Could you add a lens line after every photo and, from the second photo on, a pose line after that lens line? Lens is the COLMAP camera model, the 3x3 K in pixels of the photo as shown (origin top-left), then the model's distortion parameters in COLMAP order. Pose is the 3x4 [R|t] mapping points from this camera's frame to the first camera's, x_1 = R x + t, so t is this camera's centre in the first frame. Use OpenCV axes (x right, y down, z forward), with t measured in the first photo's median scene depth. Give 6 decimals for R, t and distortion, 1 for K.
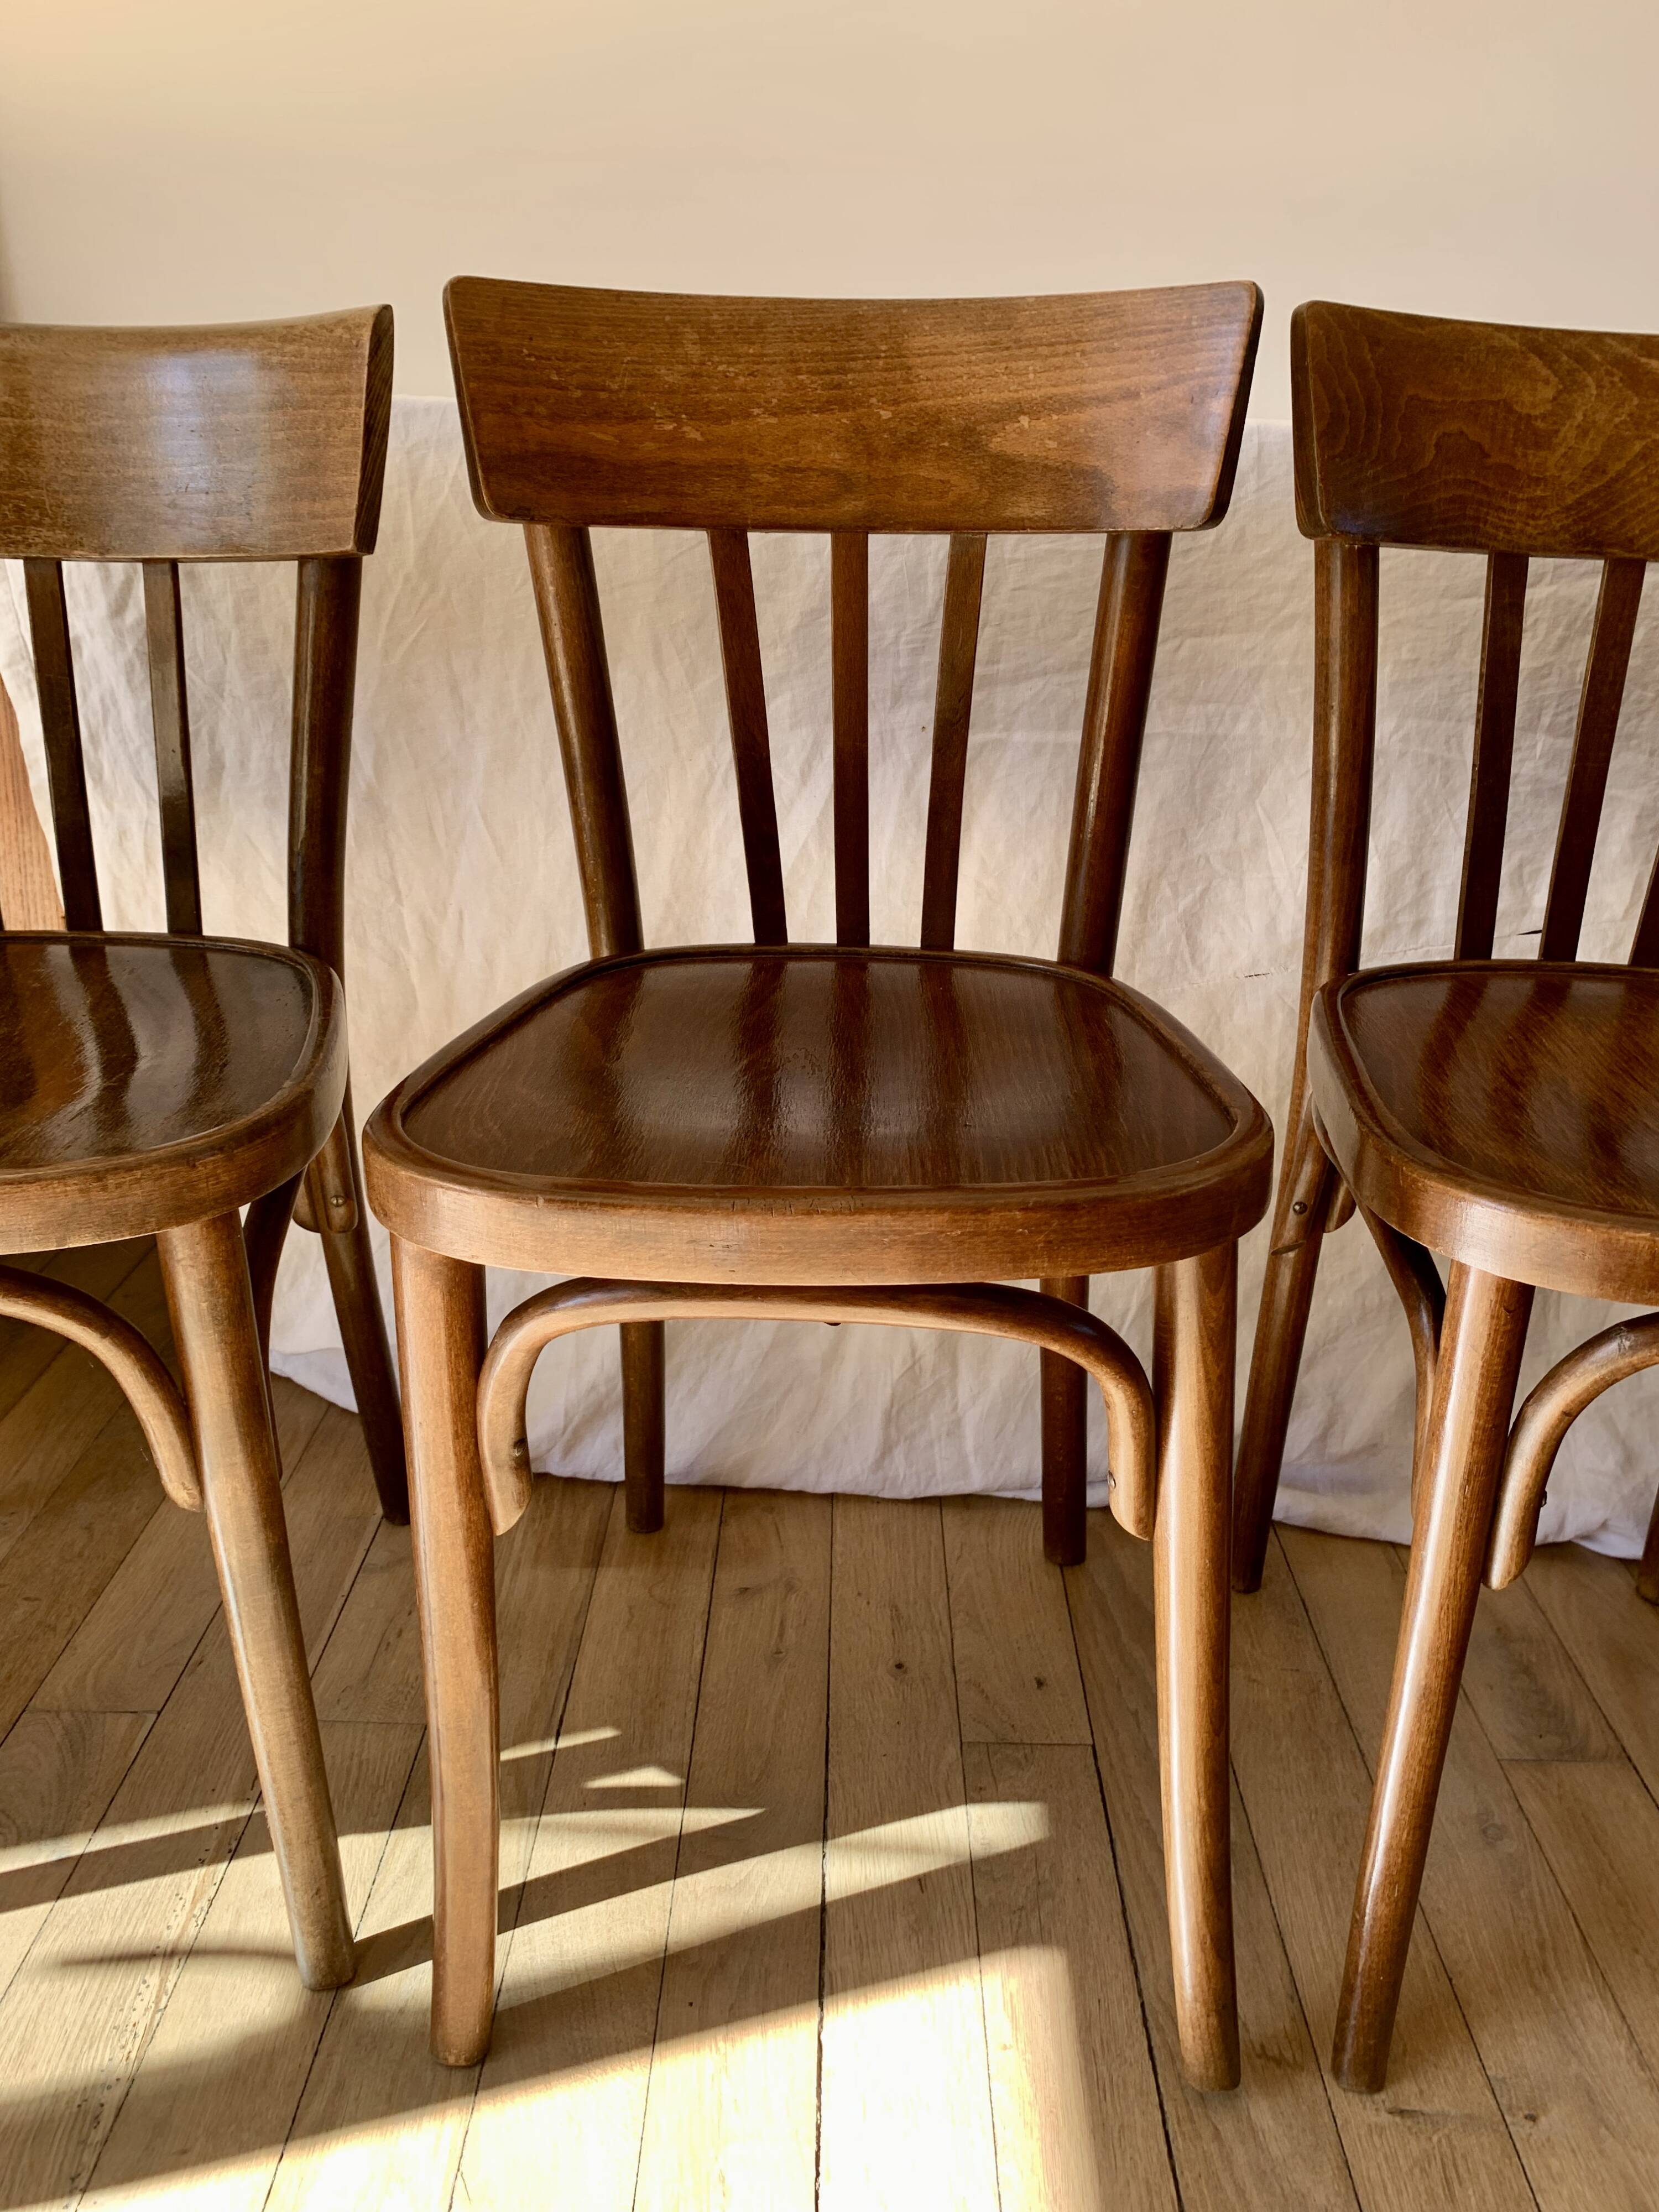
lens RADIAL K [[1733.6, 0, 828.4], [0, 1733.6, 1076.1], [0, 0, 1]] dist [0.014153, -0.014213]
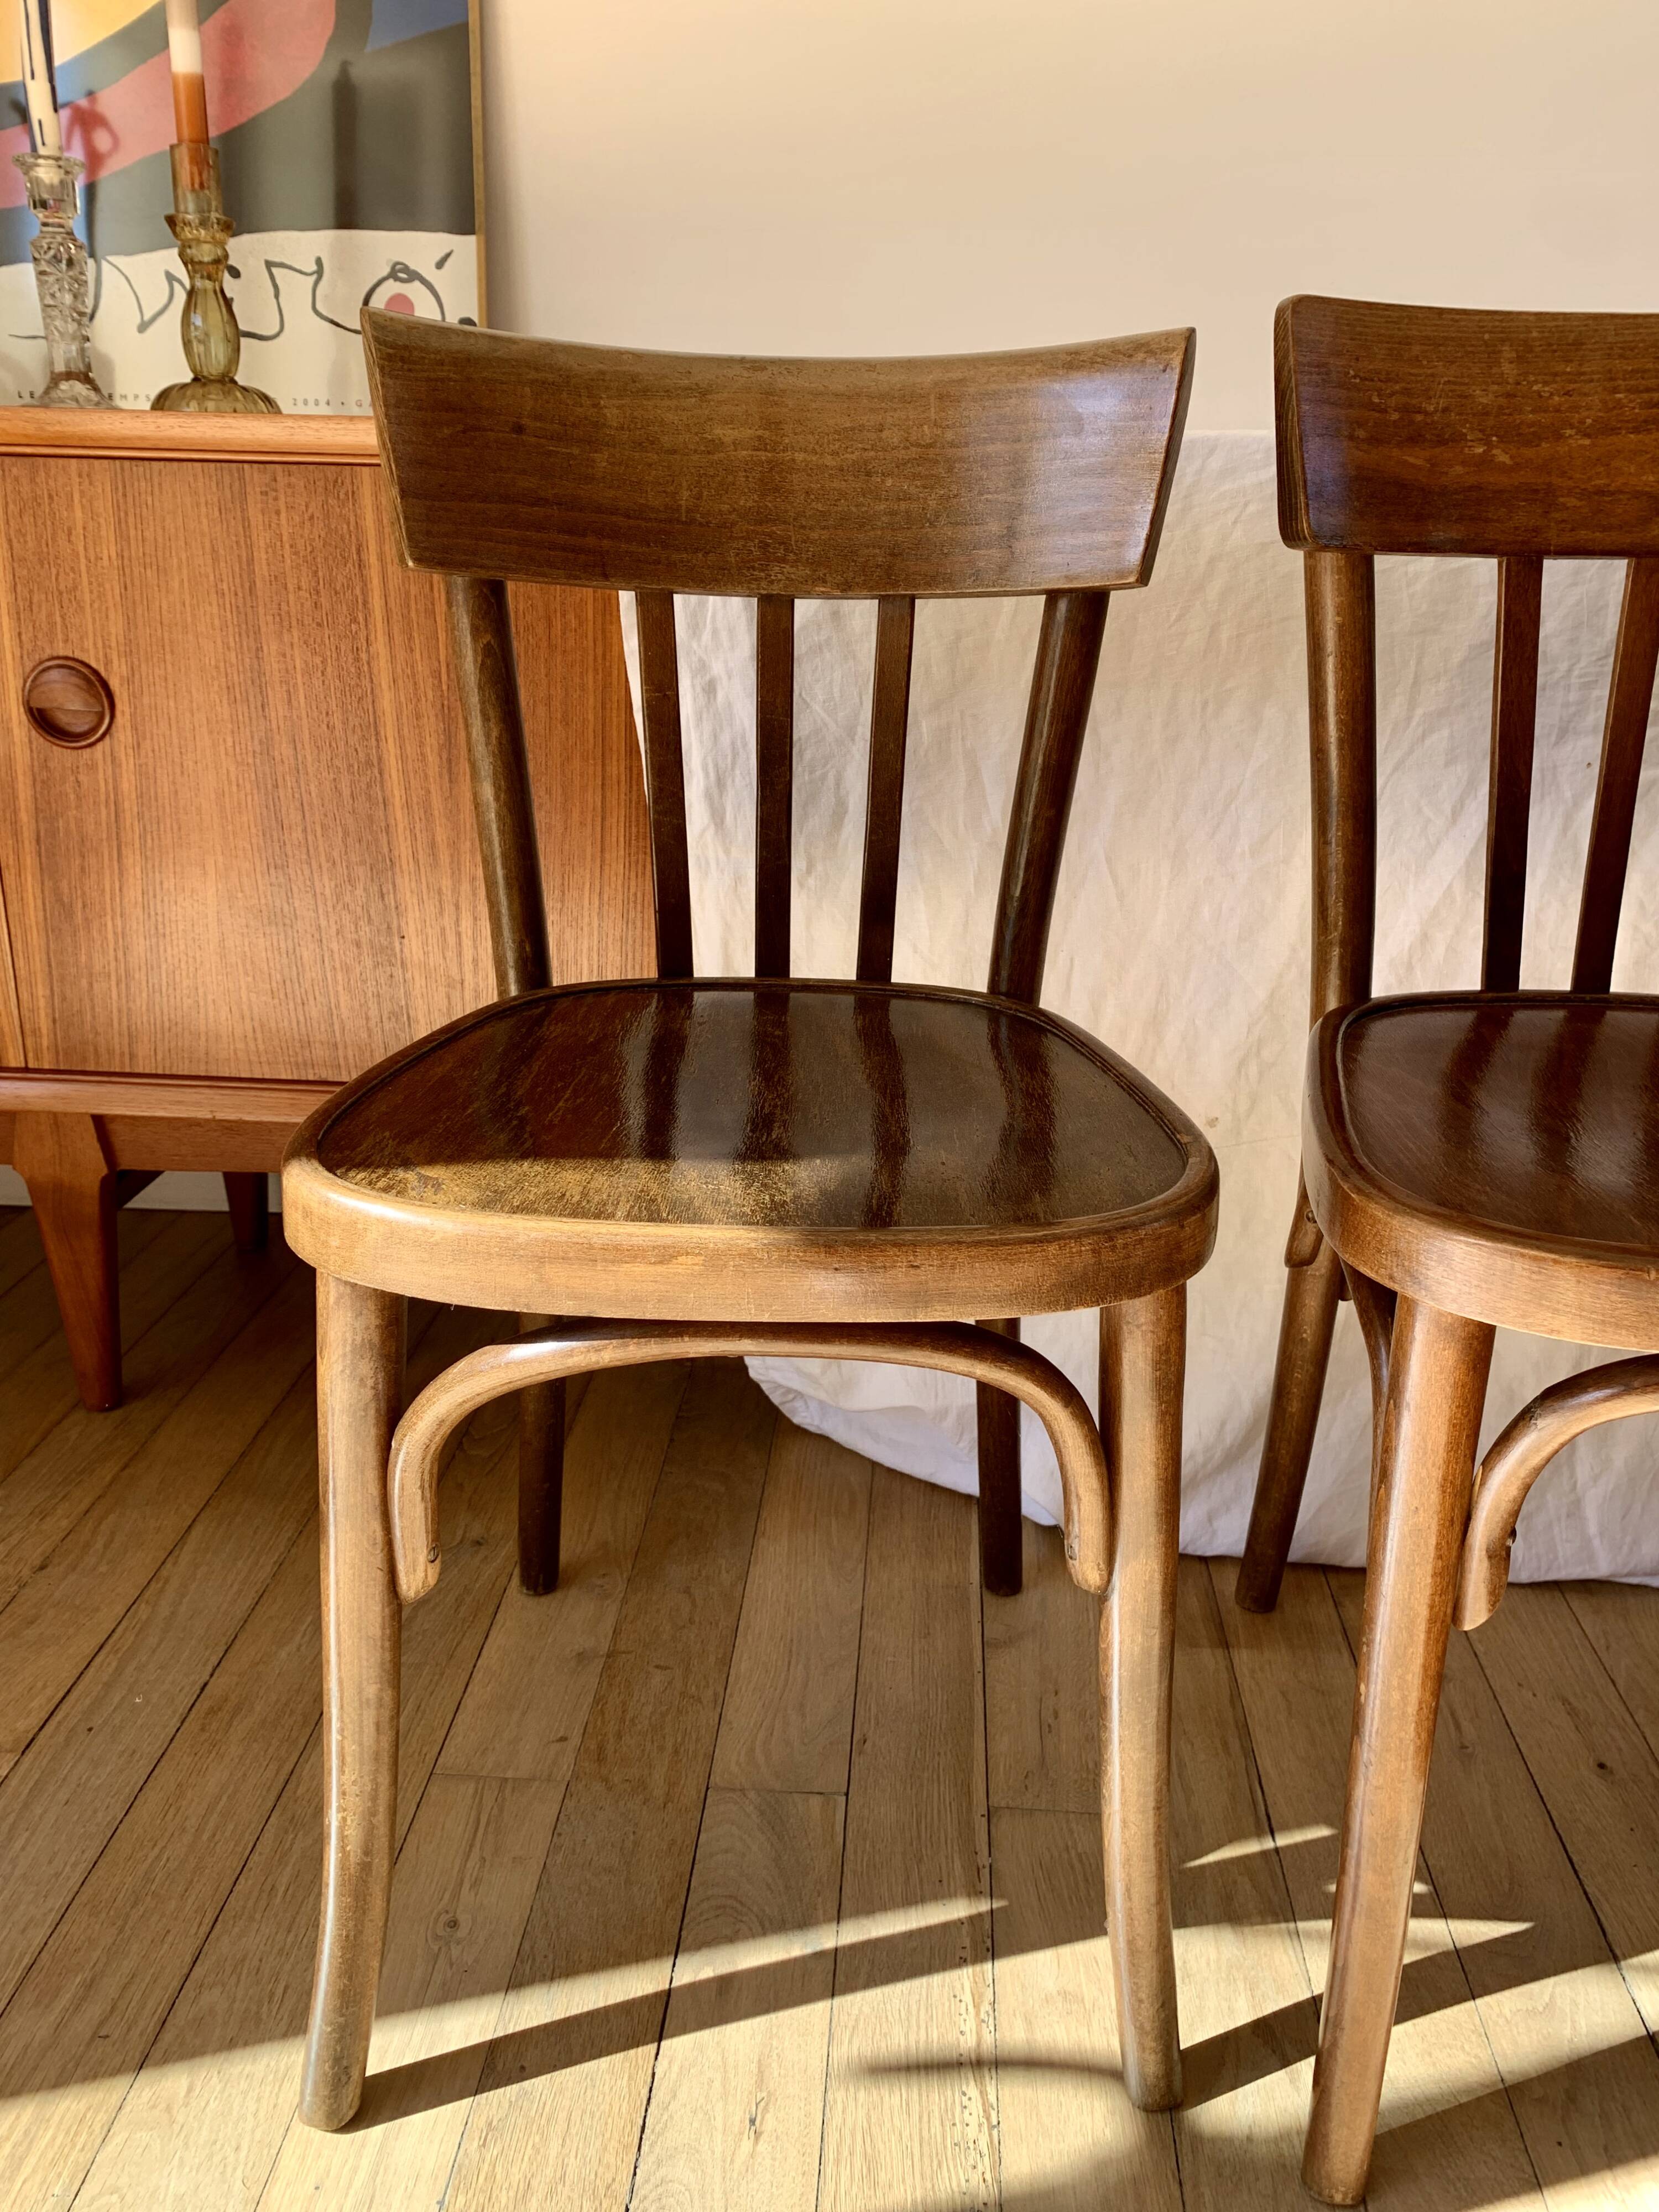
lens RADIAL K [[1733.6, 0, 809.7], [0, 1733.6, 1070.7], [0, 0, 1]] dist [0.014153, -0.014213]
pose [[0.998365, 0.006675, -0.056765, -0.391060], [-0.008465, 0.999473, -0.031352, -0.000570], [0.056526, 0.031781, 0.997895, 0.038558]]
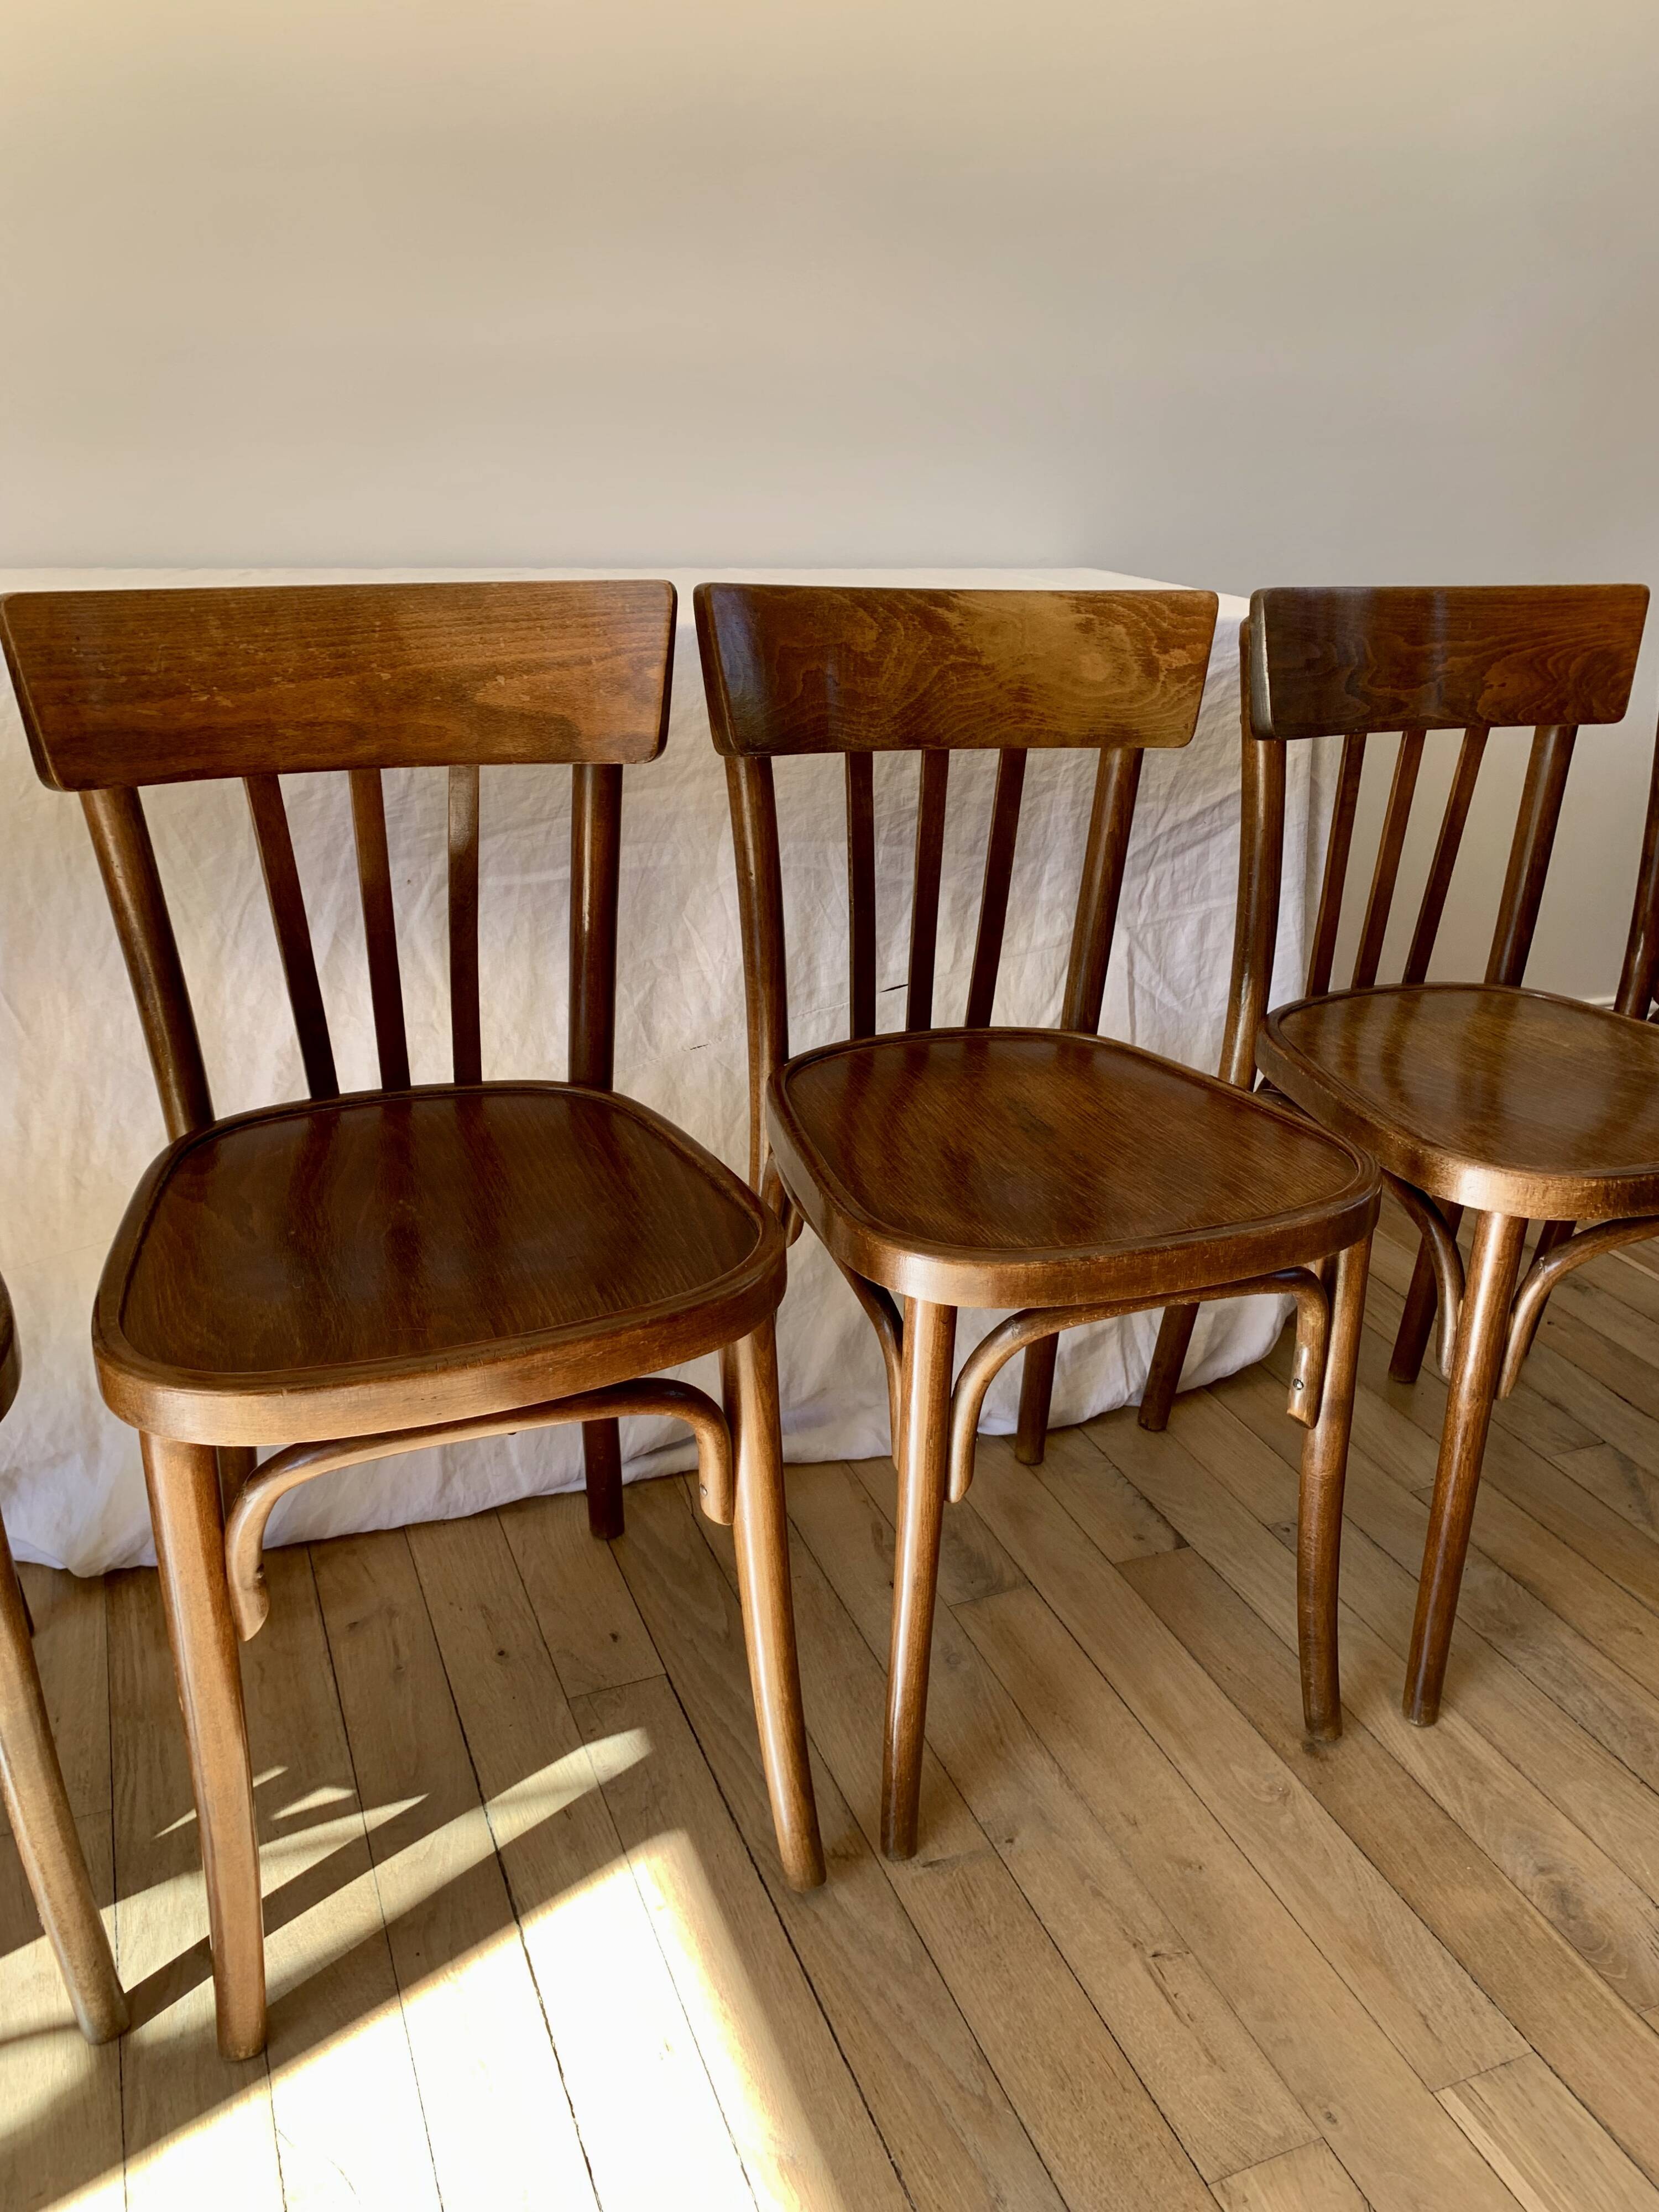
lens RADIAL K [[1733.6, 0, 827.2], [0, 1733.6, 1087.1], [0, 0, 1]] dist [0.014153, -0.014213]
pose [[0.920344, -0.138841, 0.365636, -0.166006], [0.119662, 0.989999, 0.074725, -0.144309], [-0.372354, -0.025020, 0.927753, -0.259828]]
